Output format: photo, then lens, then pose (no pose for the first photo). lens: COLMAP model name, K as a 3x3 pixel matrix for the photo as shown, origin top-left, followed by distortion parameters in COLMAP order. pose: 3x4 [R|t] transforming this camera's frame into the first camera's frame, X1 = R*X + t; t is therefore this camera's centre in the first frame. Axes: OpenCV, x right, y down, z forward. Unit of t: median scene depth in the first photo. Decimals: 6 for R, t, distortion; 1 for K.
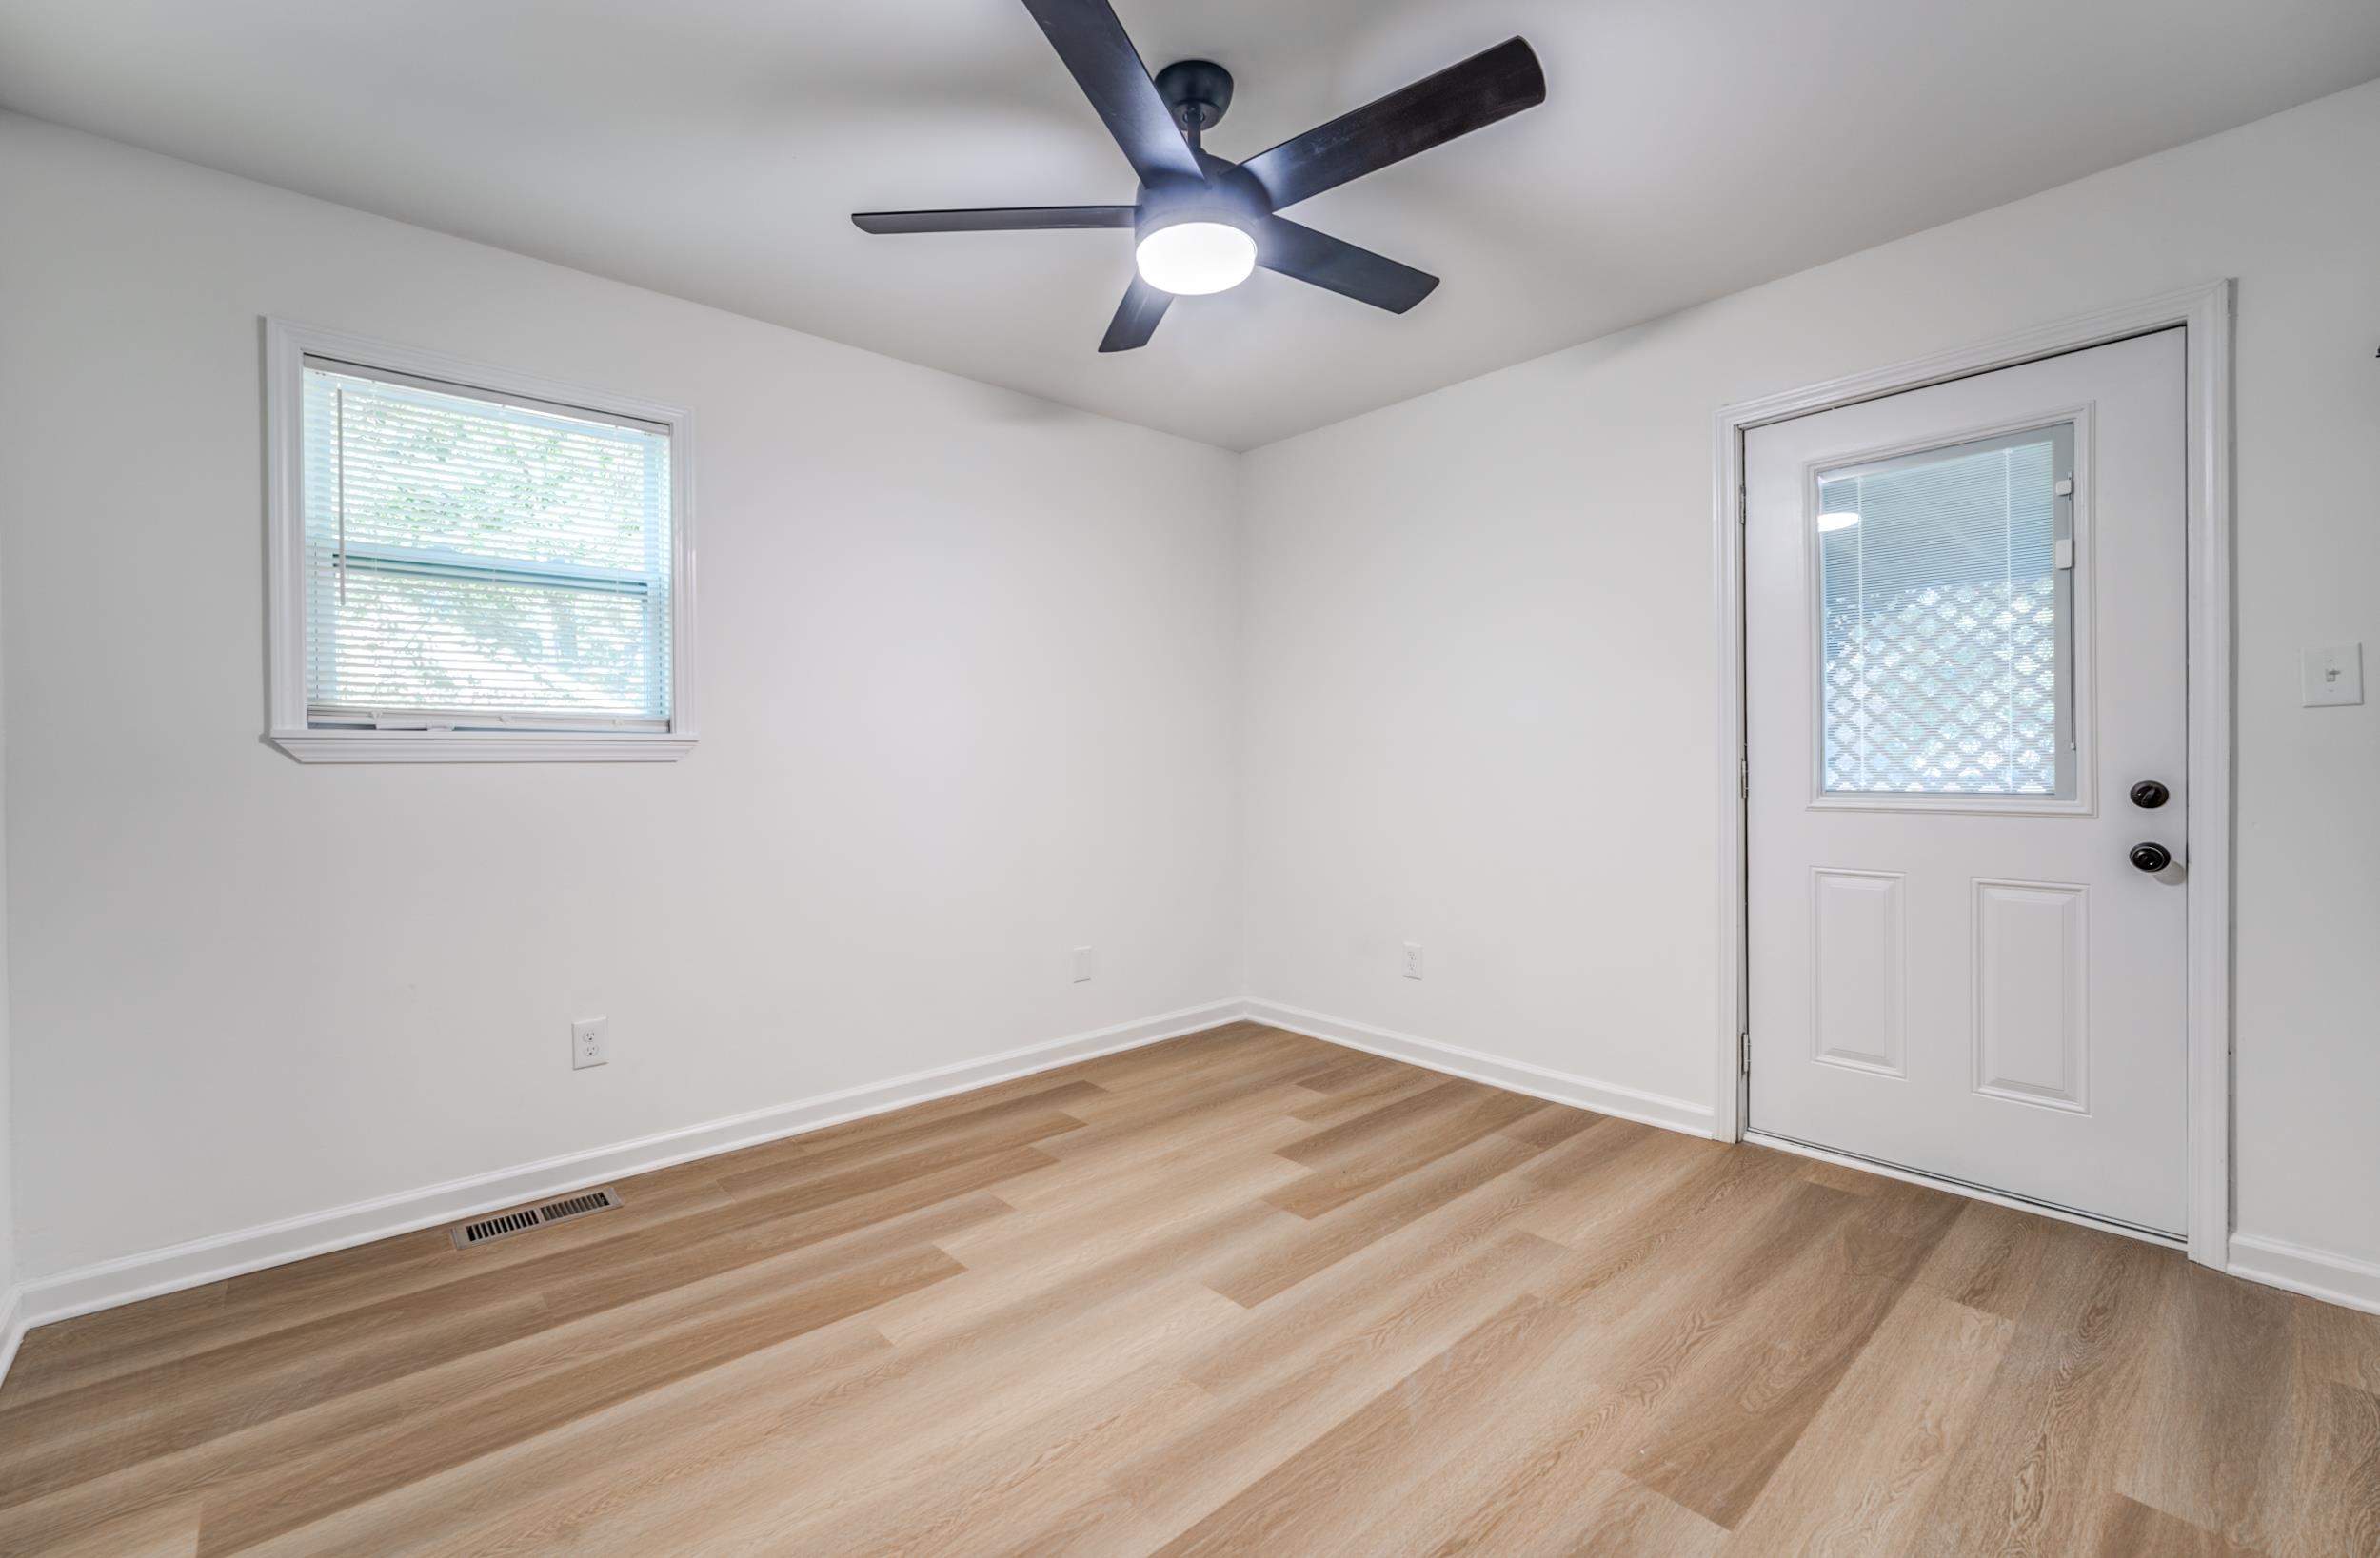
lens RADIAL K [[1013.6, 0, 1191.8], [0, 1013.6, 778.9], [0, 0, 1]] dist [-0.011610, 0.000654]
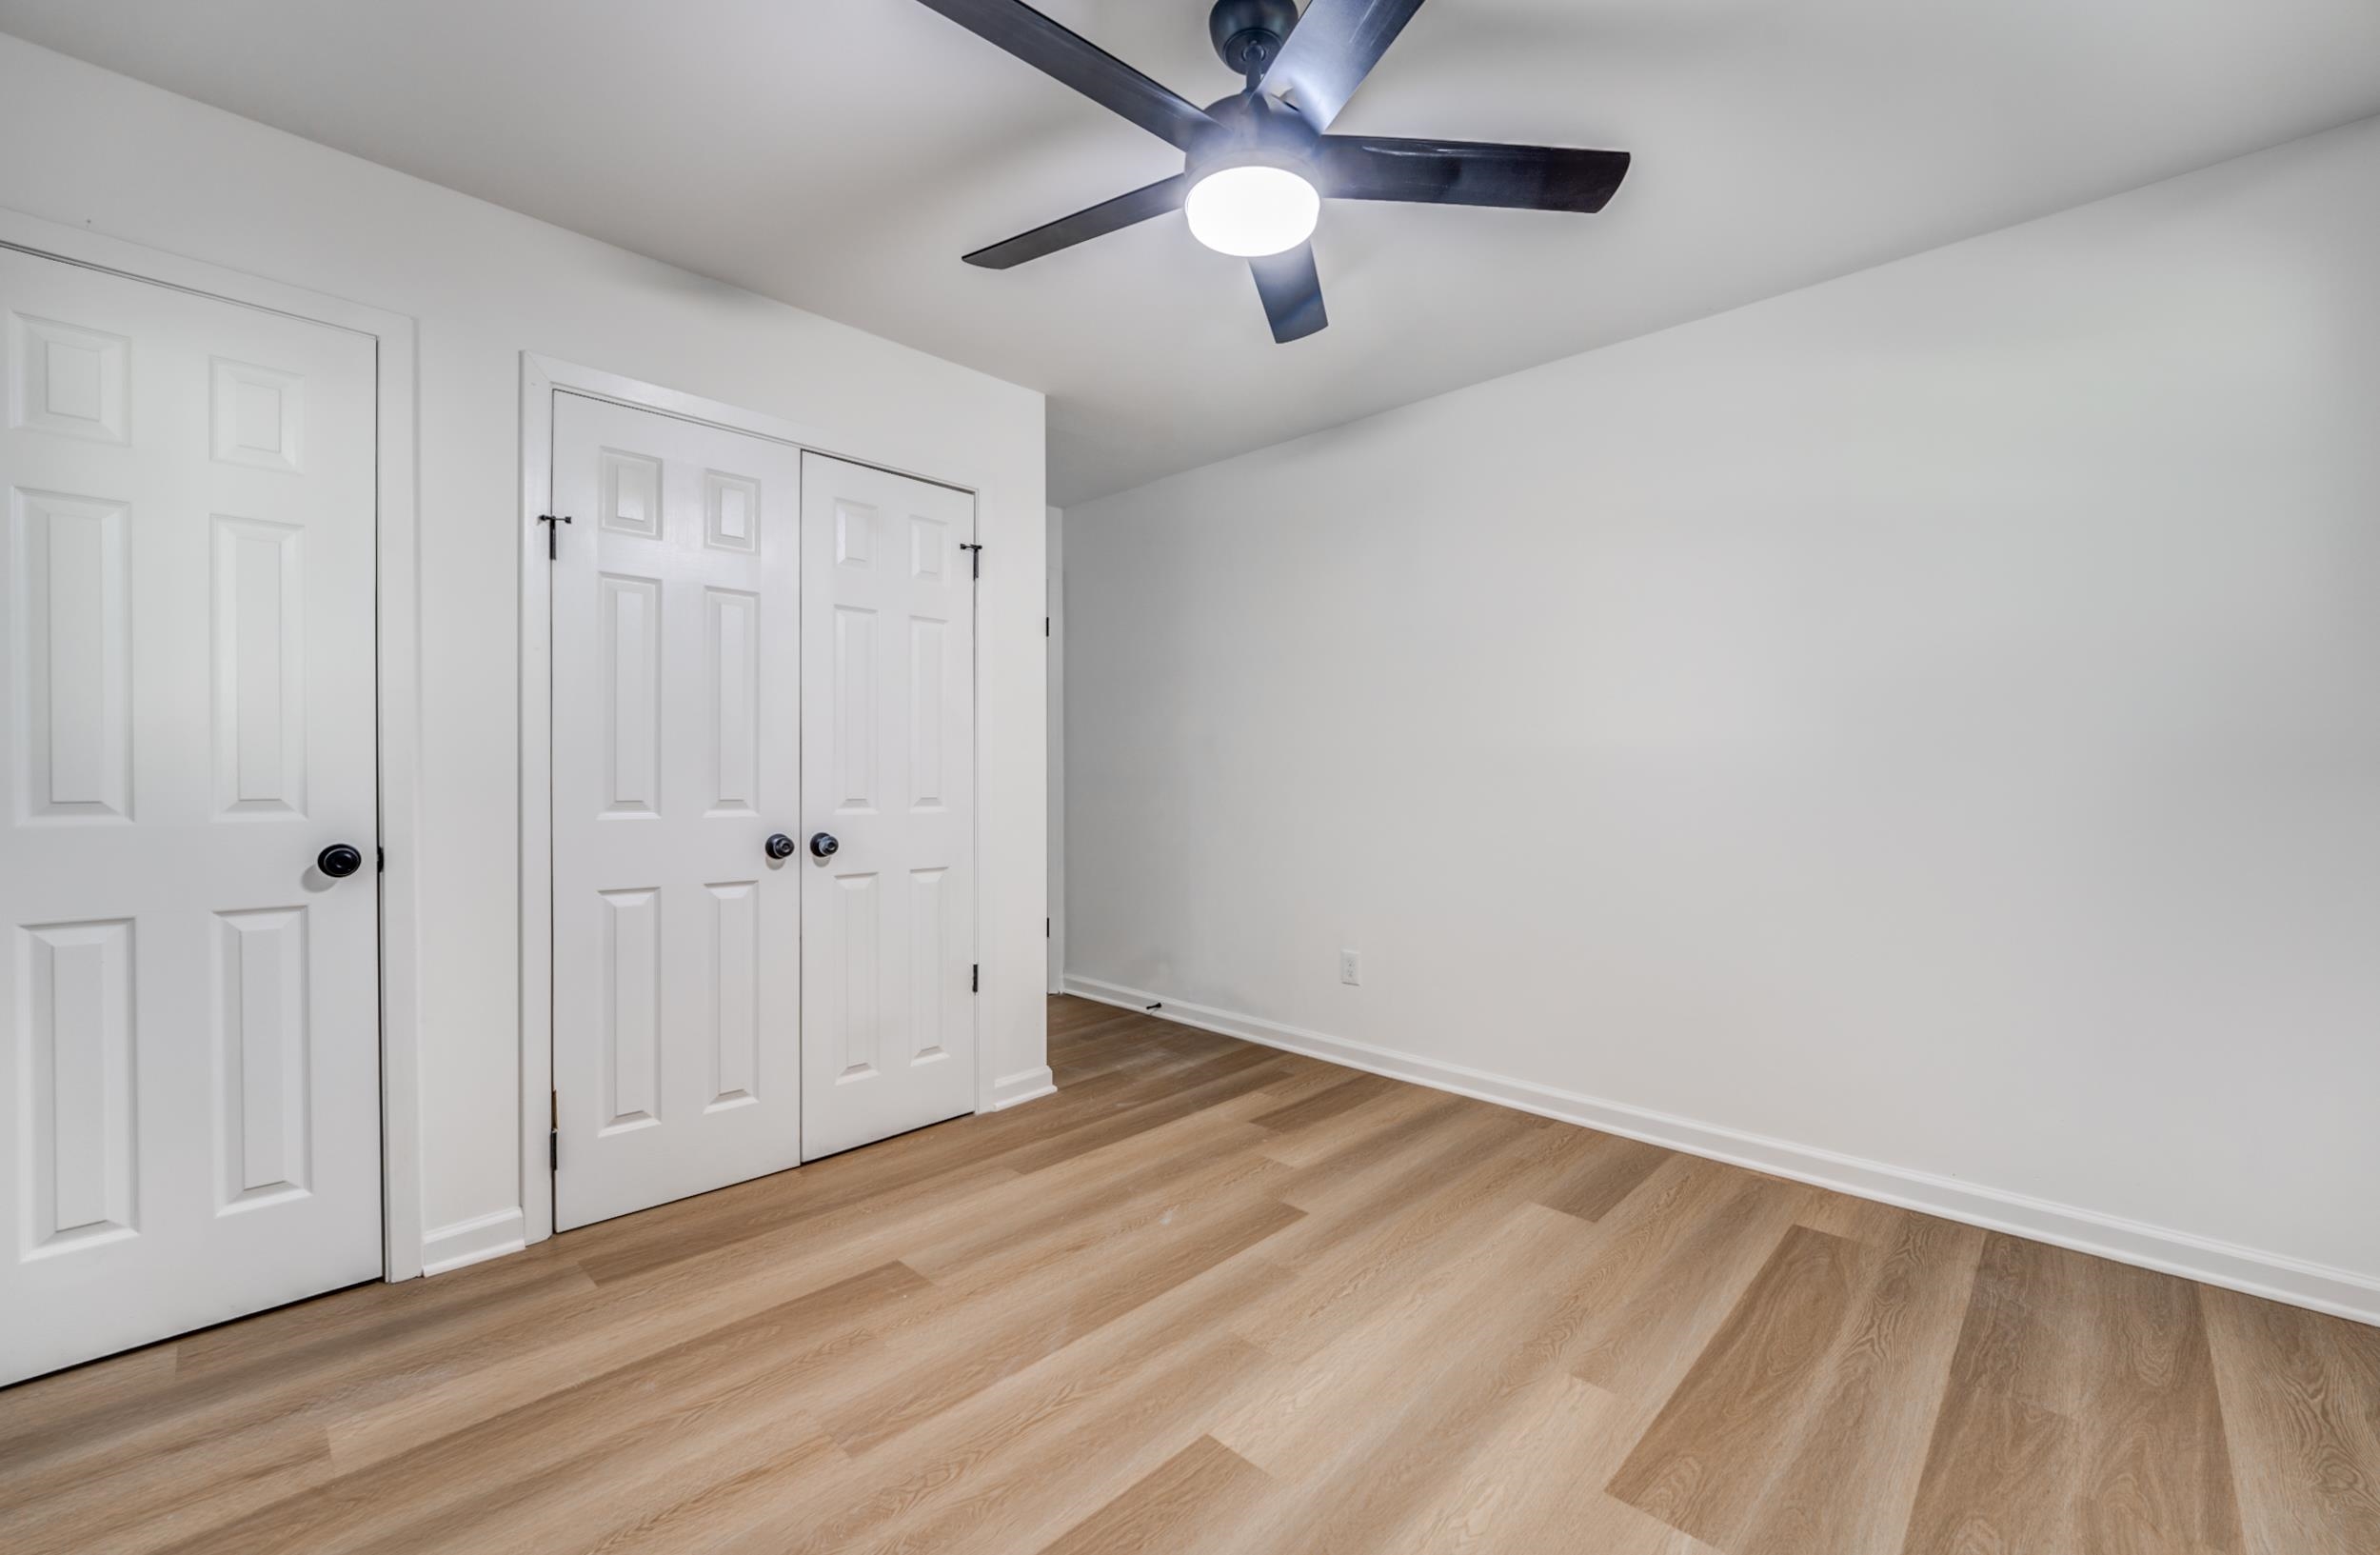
lens RADIAL K [[984.7, 0, 1199.1], [0, 984.7, 779.1], [0, 0, 1]] dist [0.000222, -0.000039]
pose [[-0.997209, 0.010577, -0.073901, 0.127422], [0.008661, 0.999619, 0.026201, -0.037747], [0.074150, 0.025488, -0.996921, 1.966844]]
